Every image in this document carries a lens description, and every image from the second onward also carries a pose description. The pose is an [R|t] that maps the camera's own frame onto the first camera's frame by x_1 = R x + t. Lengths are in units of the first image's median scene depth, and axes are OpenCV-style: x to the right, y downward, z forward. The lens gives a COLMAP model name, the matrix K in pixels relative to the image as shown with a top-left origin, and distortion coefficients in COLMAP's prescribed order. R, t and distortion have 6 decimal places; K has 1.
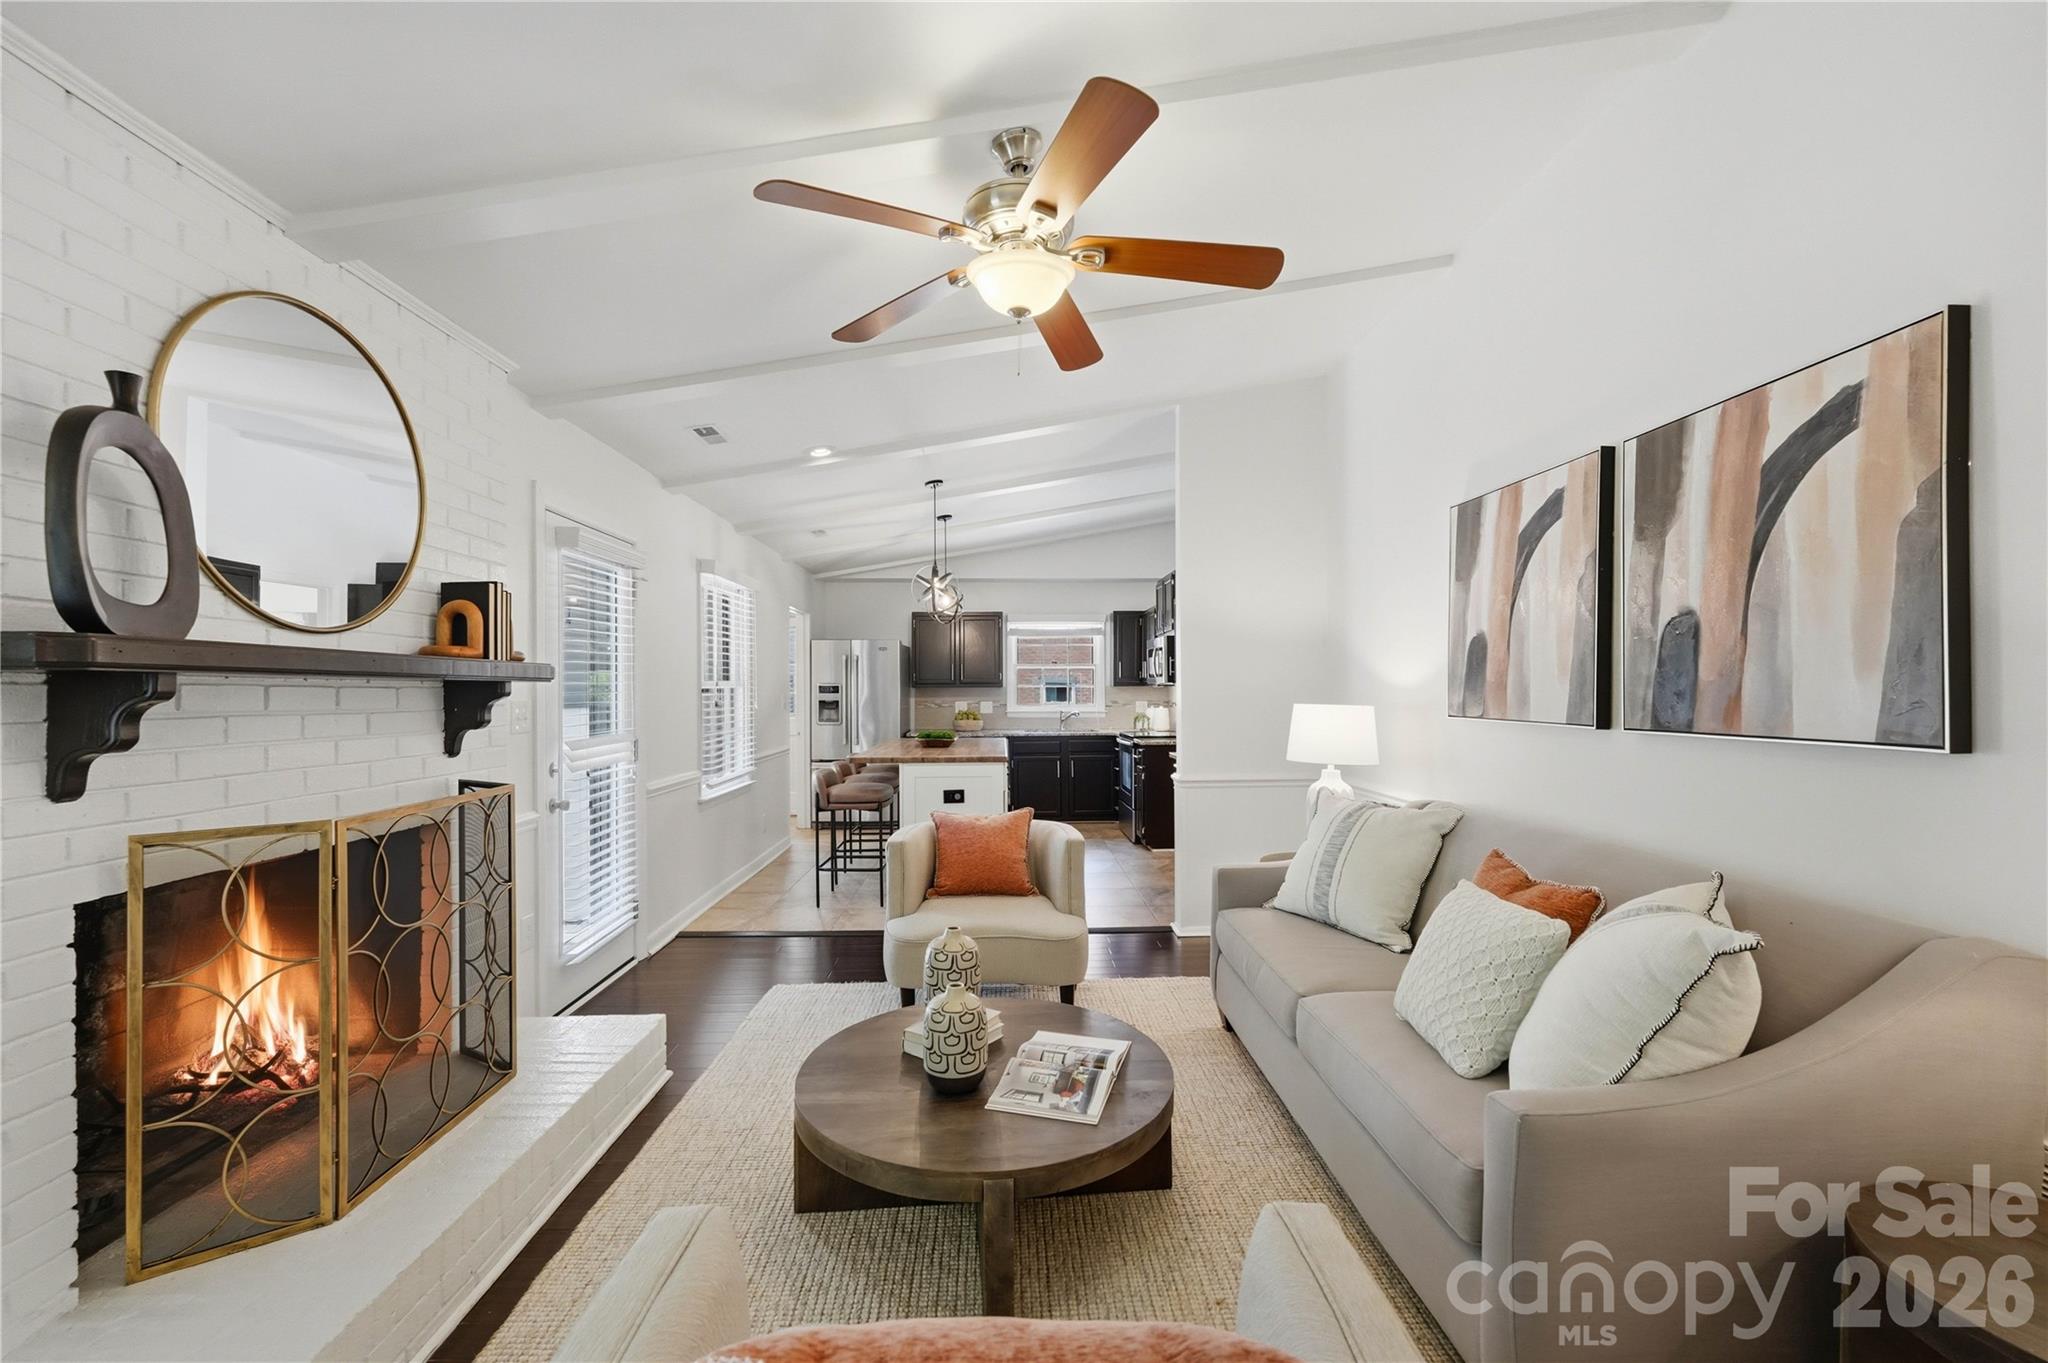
lens RADIAL K [[856.3, 0, 1055.5], [0, 856.3, 696.3], [0, 0, 1]] dist [0.001184, 0.000103]
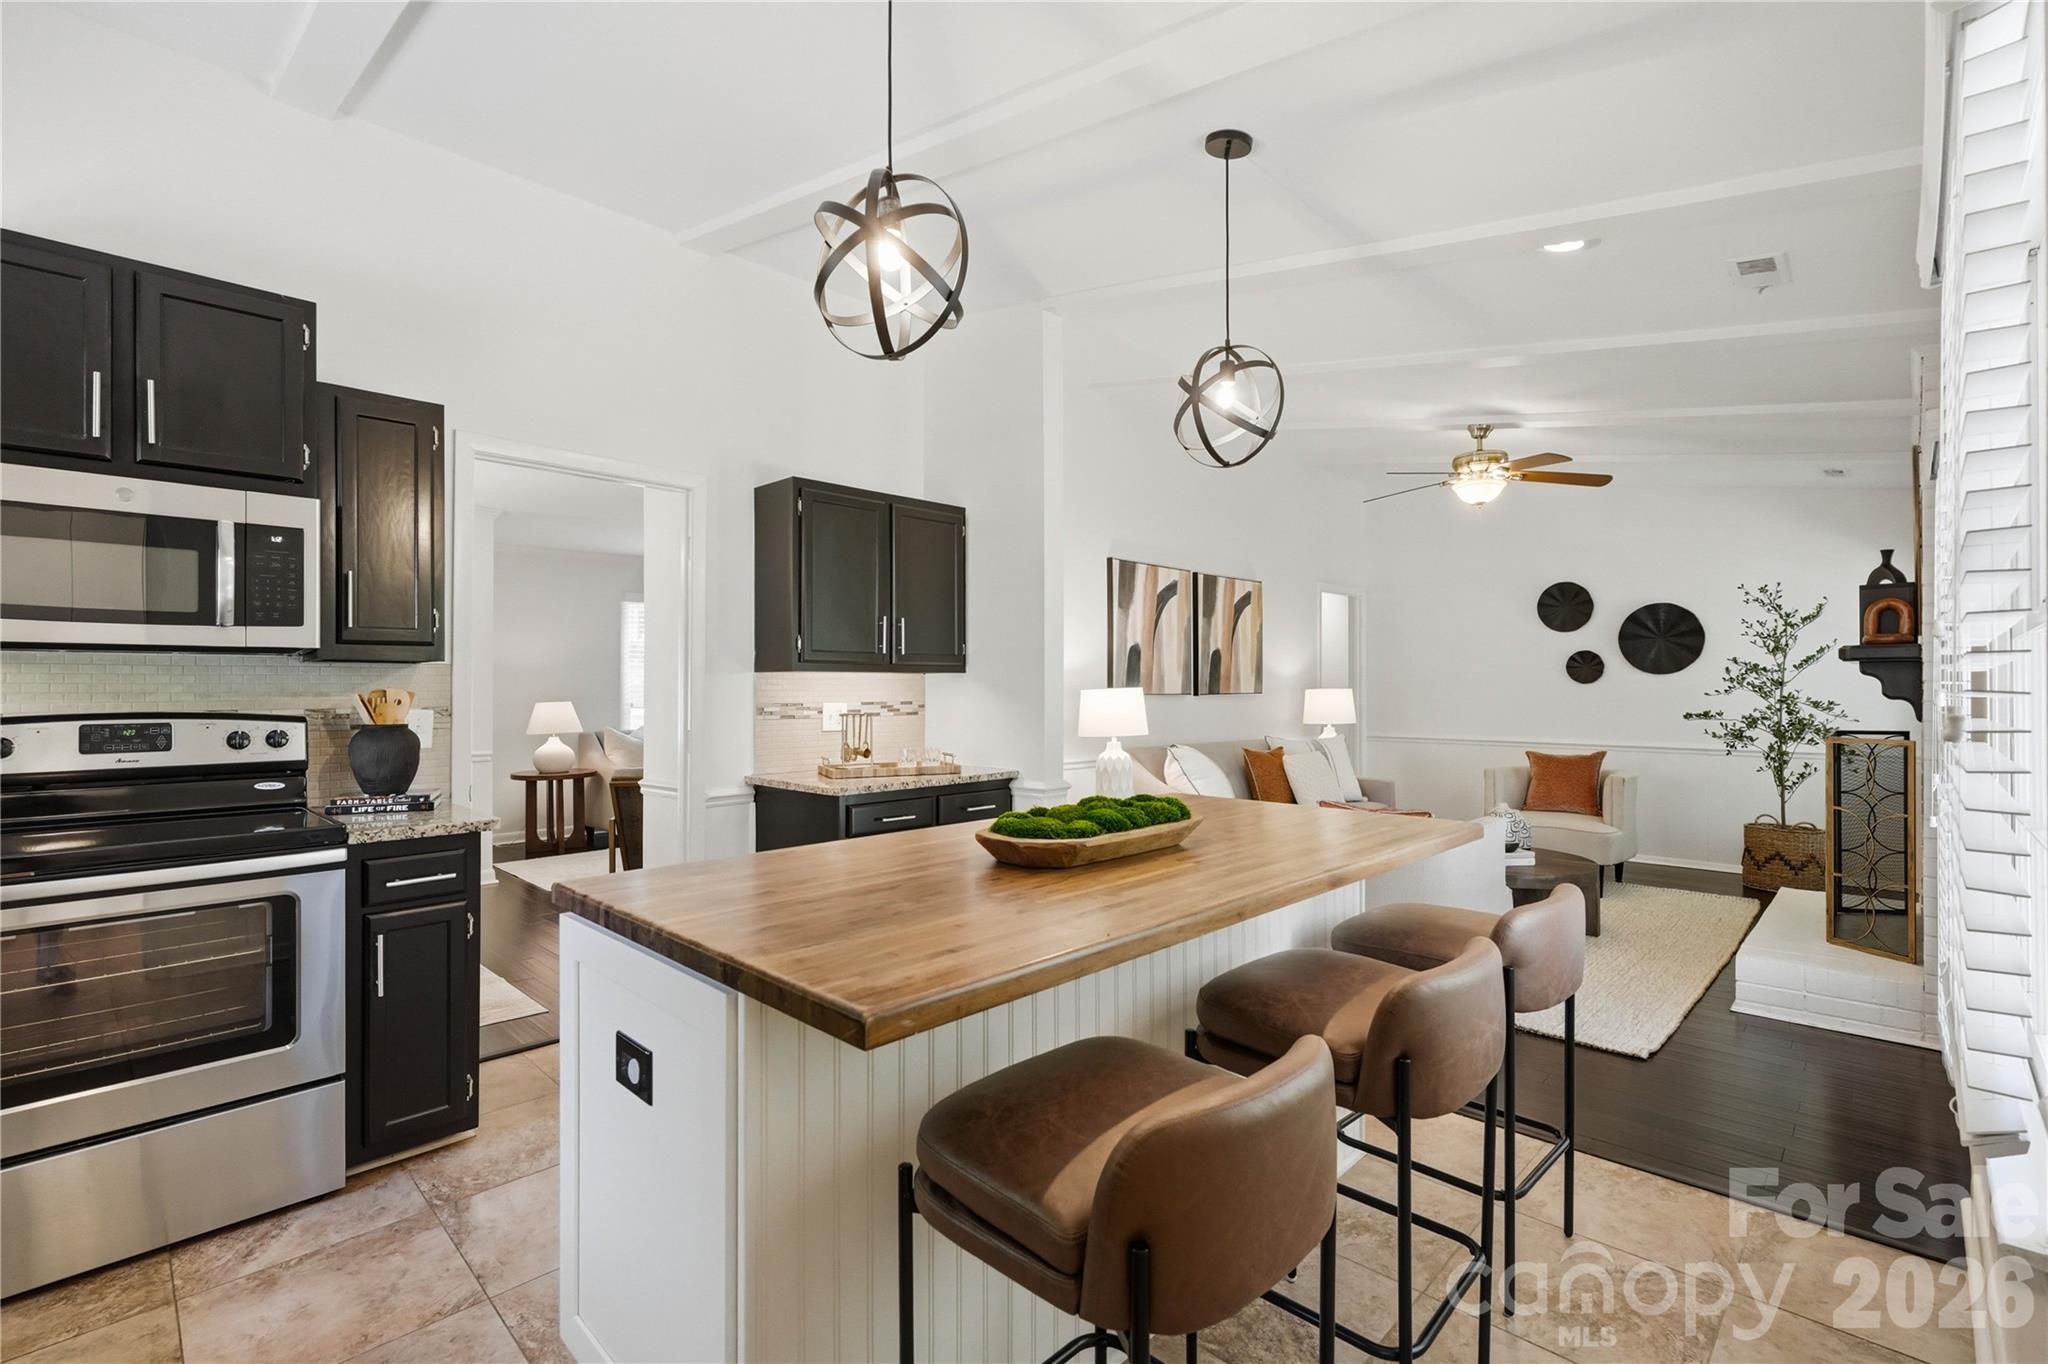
lens RADIAL K [[919.2, 0, 1016.1], [0, 919.2, 681.4], [0, 0, 1]] dist [-0.000545, 0.000369]
pose [[-0.666415, 0.007811, 0.745540, -0.829679], [0.010160, 0.999947, -0.001394, 0.000954], [-0.745512, 0.006646, -0.666459, 2.828181]]
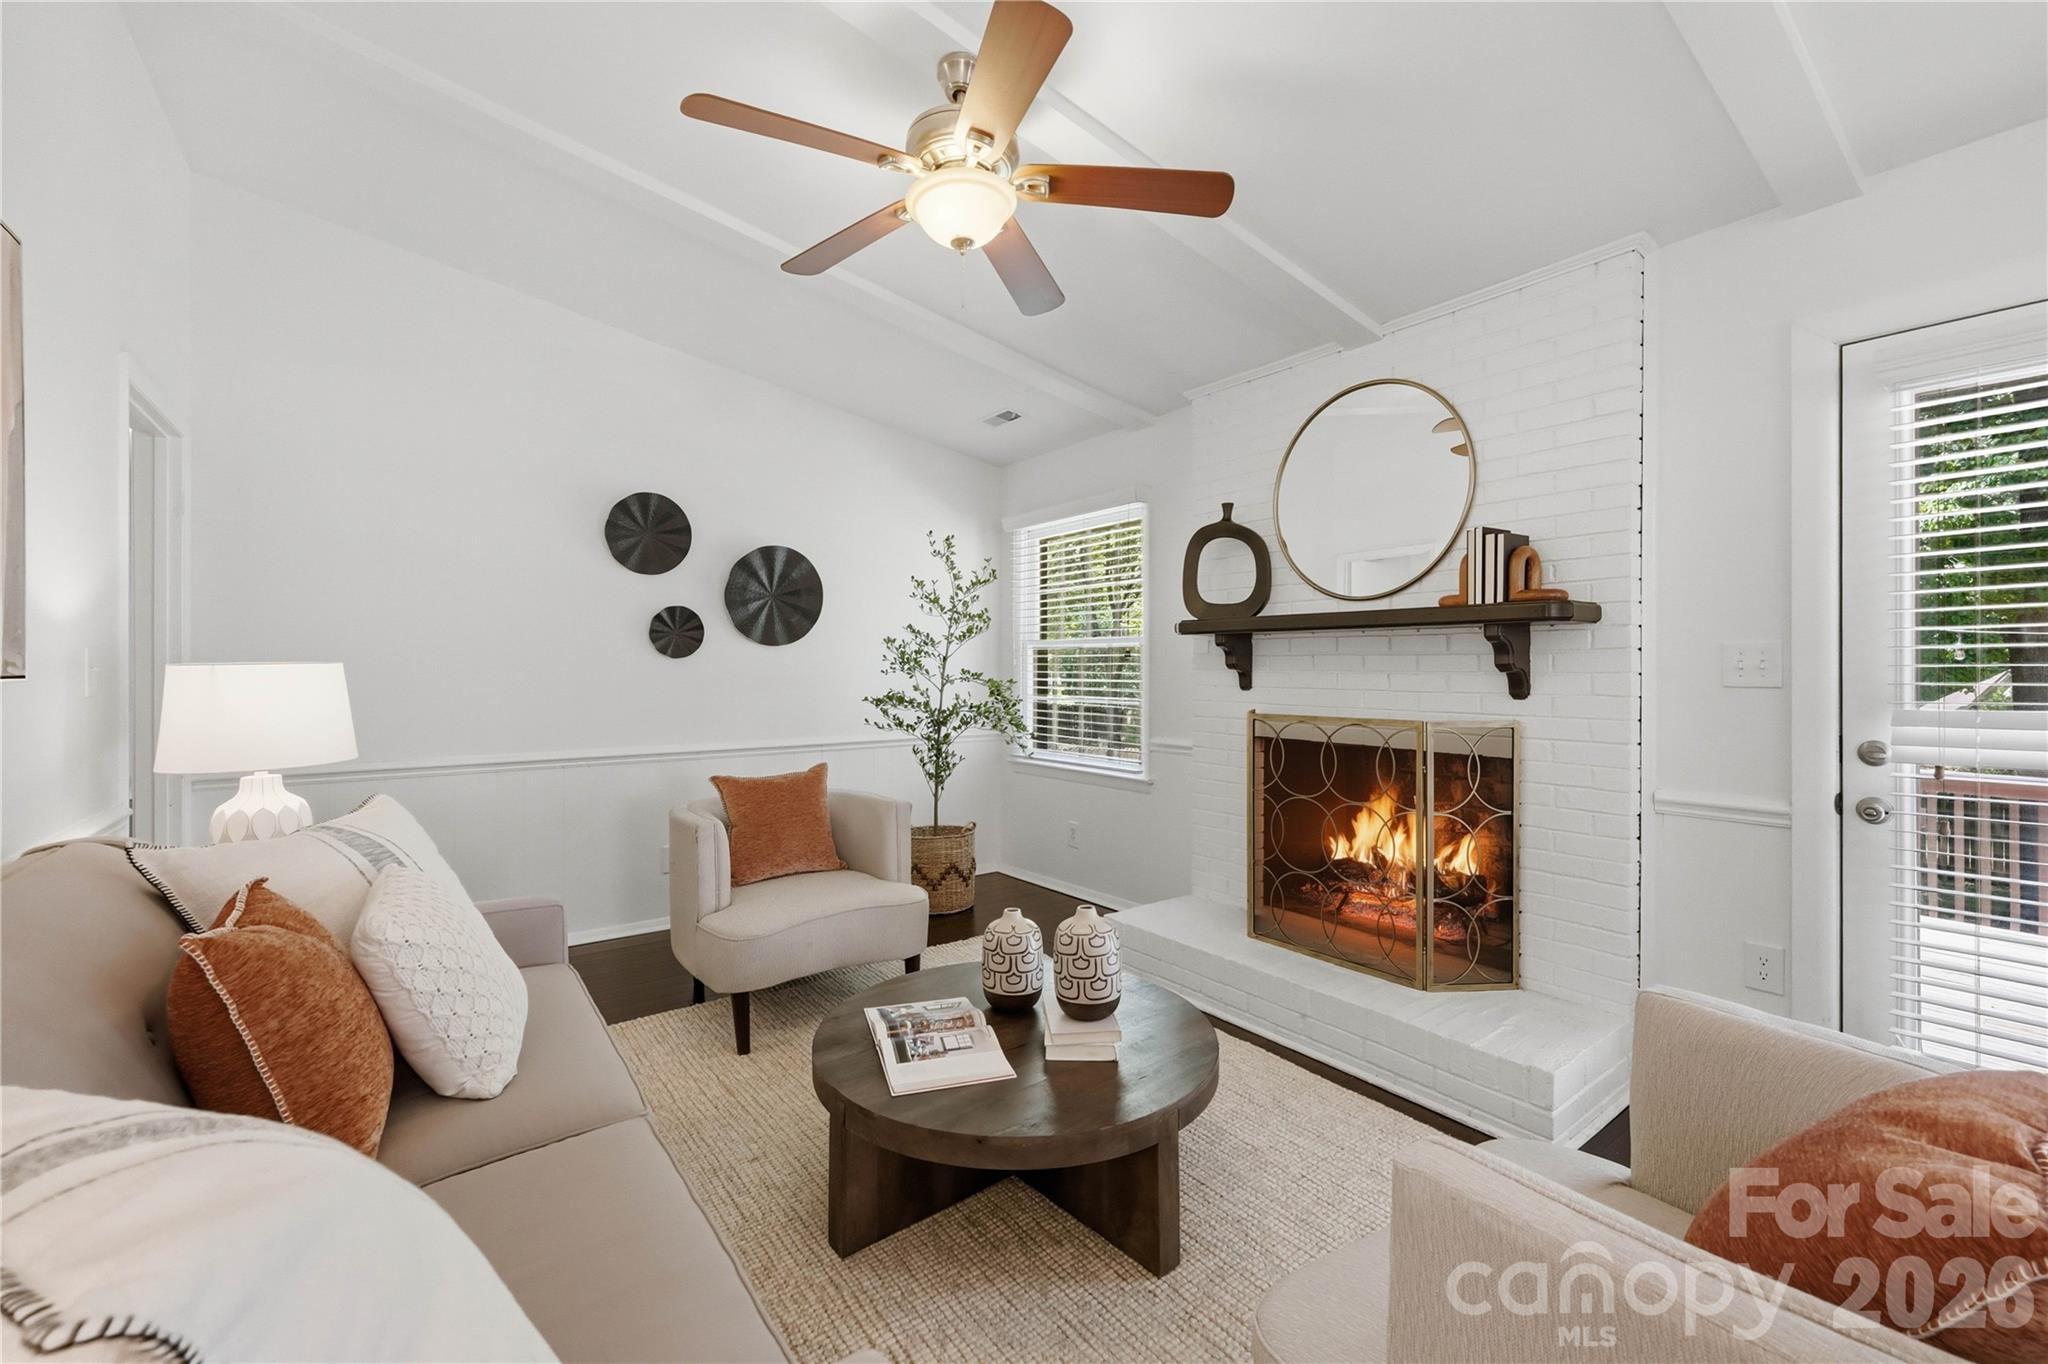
lens RADIAL K [[843.7, 0, 1015.1], [0, 843.7, 670.7], [0, 0, 1]] dist [-0.000246, 0.000162]
pose [[-0.845001, 0.006528, -0.534724, 0.347754], [-0.000136, 0.999923, 0.012422, 0.024414], [0.534764, 0.010569, -0.844935, 1.502133]]
